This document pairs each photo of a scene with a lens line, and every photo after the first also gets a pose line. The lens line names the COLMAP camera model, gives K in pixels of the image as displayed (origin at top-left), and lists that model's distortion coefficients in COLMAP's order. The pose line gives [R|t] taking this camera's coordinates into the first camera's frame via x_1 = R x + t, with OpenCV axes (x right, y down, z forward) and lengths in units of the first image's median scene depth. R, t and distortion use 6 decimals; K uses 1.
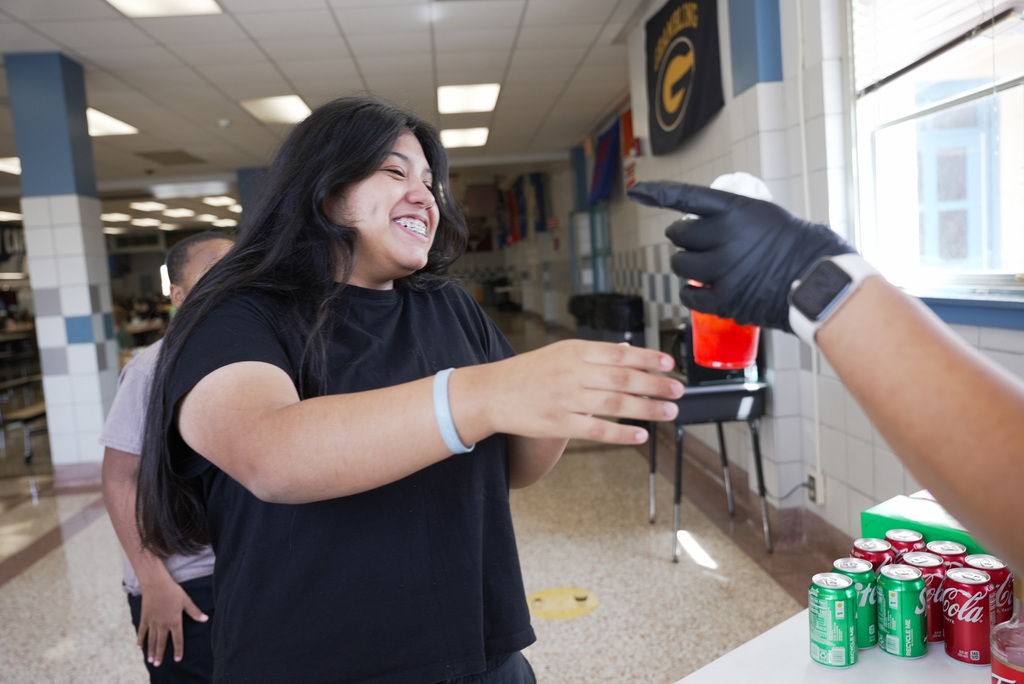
lens RADIAL K [[877.5, 0, 515.1], [0, 877.5, 337.5], [0, 0, 1]] dist [-0.047237, 0.148386]
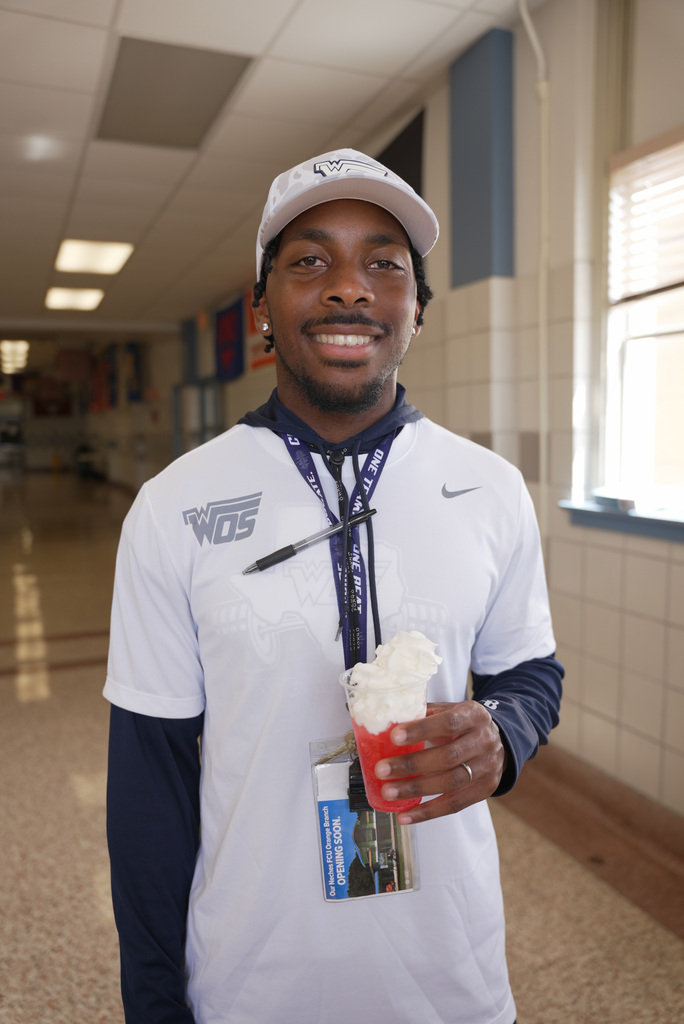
lens RADIAL K [[826.1, 0, 342.0], [0, 826.1, 512.0], [0, 0, 1]] dist [-0.010451, 0.000826]
pose [[0.950427, 0.020909, 0.310243, -0.145199], [-0.024483, 0.999671, 0.007627, -0.042347], [-0.309982, -0.014845, 0.950627, 0.205334]]
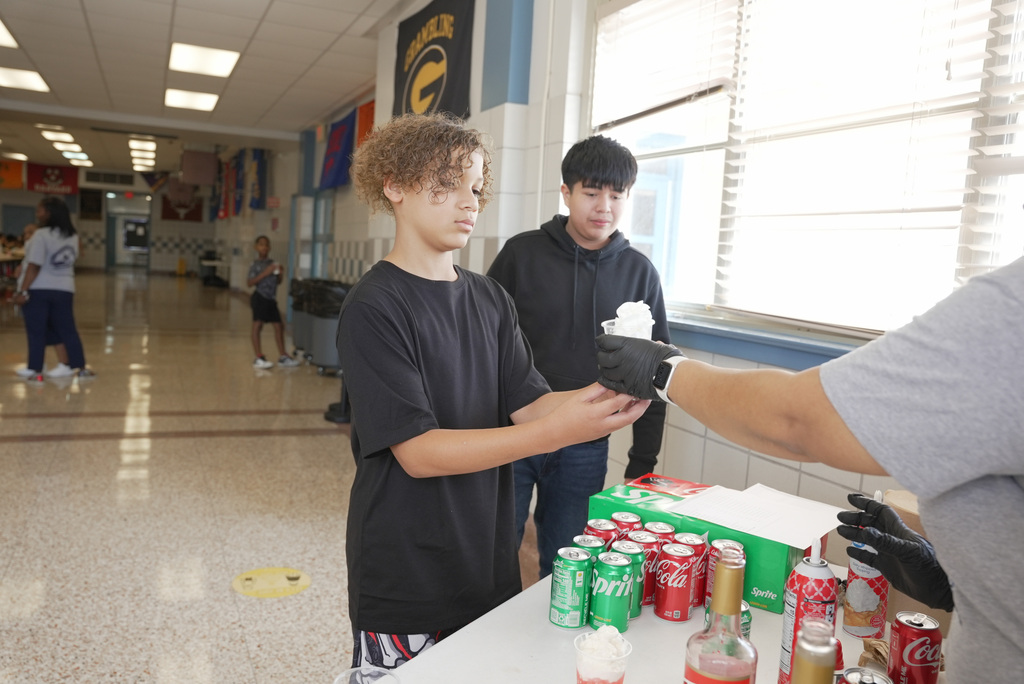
lens RADIAL K [[858.5, 0, 511.1], [0, 858.5, 336.0], [0, 0, 1]] dist [-0.007055, 0.009515]
pose [[0.938749, 0.095853, 0.331001, -0.040215], [-0.098442, 0.995102, -0.008977, 0.004601], [-0.330241, -0.024158, 0.943588, -0.008679]]
